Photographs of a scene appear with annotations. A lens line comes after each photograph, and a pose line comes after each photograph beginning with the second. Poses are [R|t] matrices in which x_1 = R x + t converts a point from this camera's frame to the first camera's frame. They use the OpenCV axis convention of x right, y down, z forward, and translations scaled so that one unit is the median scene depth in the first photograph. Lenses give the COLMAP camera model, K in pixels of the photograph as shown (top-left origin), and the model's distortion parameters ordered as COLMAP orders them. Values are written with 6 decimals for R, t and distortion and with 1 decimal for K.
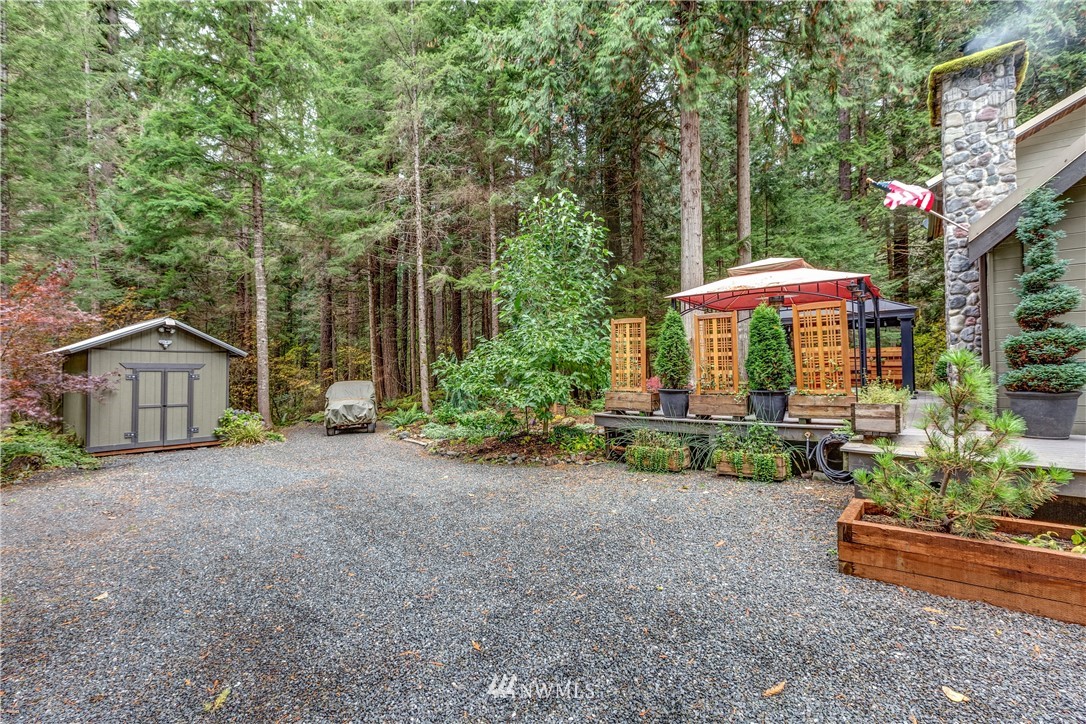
lens RADIAL K [[492.2, 0, 521.6], [0, 492.2, 360.3], [0, 0, 1]] dist [0.001522, 0.000036]
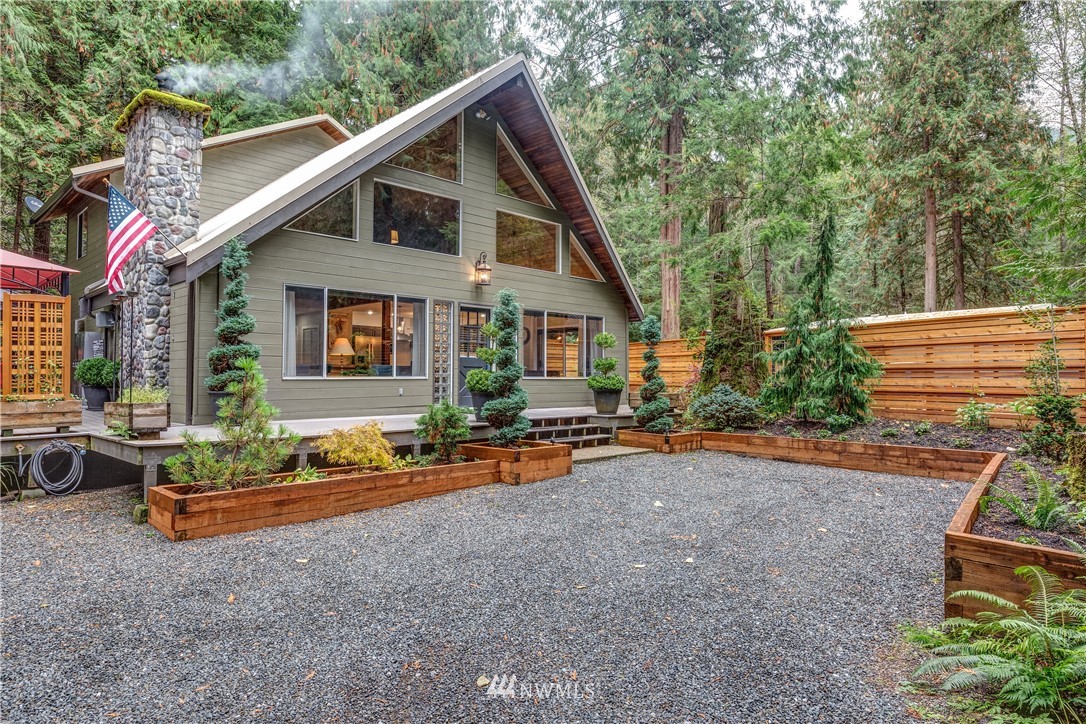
lens RADIAL K [[642.8, 0, 562.6], [0, 642.8, 361.8], [0, 0, 1]] dist [0.000806, 0.000047]
pose [[0.082404, 0.034590, 0.995999, -0.461543], [-0.029498, 0.999044, -0.032255, 0.011211], [-0.996162, -0.026722, 0.083346, -0.025385]]
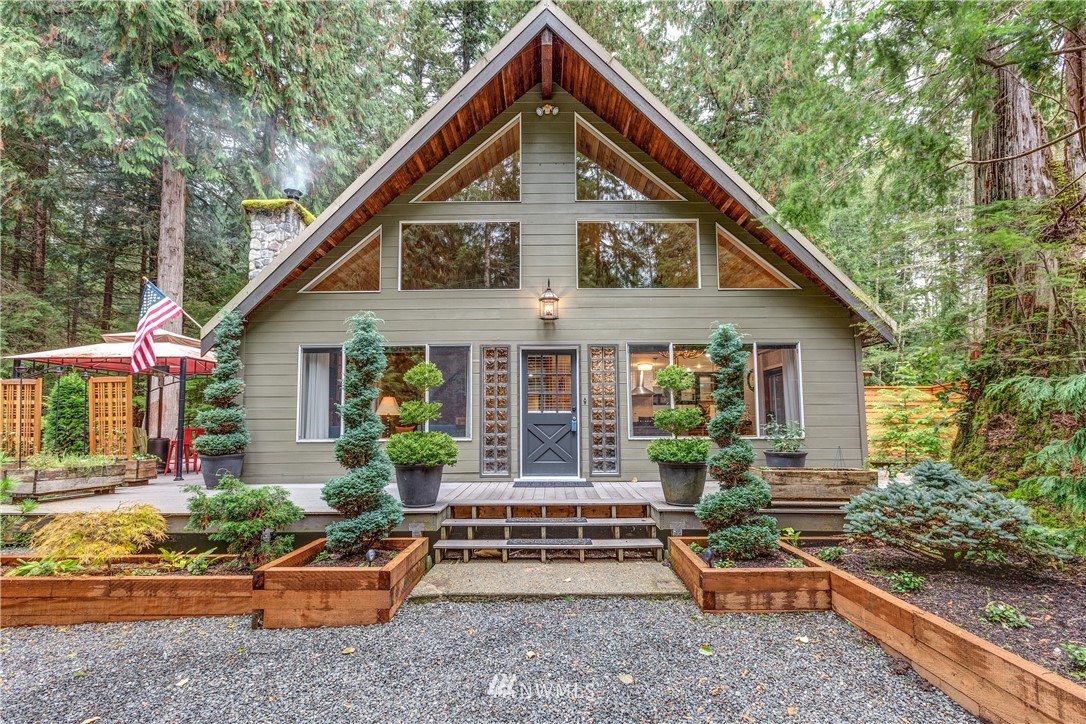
lens RADIAL K [[512.9, 0, 543.9], [0, 512.9, 387.2], [0, 0, 1]] dist [0.002278, 0.000113]
pose [[0.782114, 0.053468, 0.620838, 0.662110], [-0.018064, 0.997839, -0.063179, -0.038507], [-0.622874, 0.038198, 0.781389, -0.533754]]
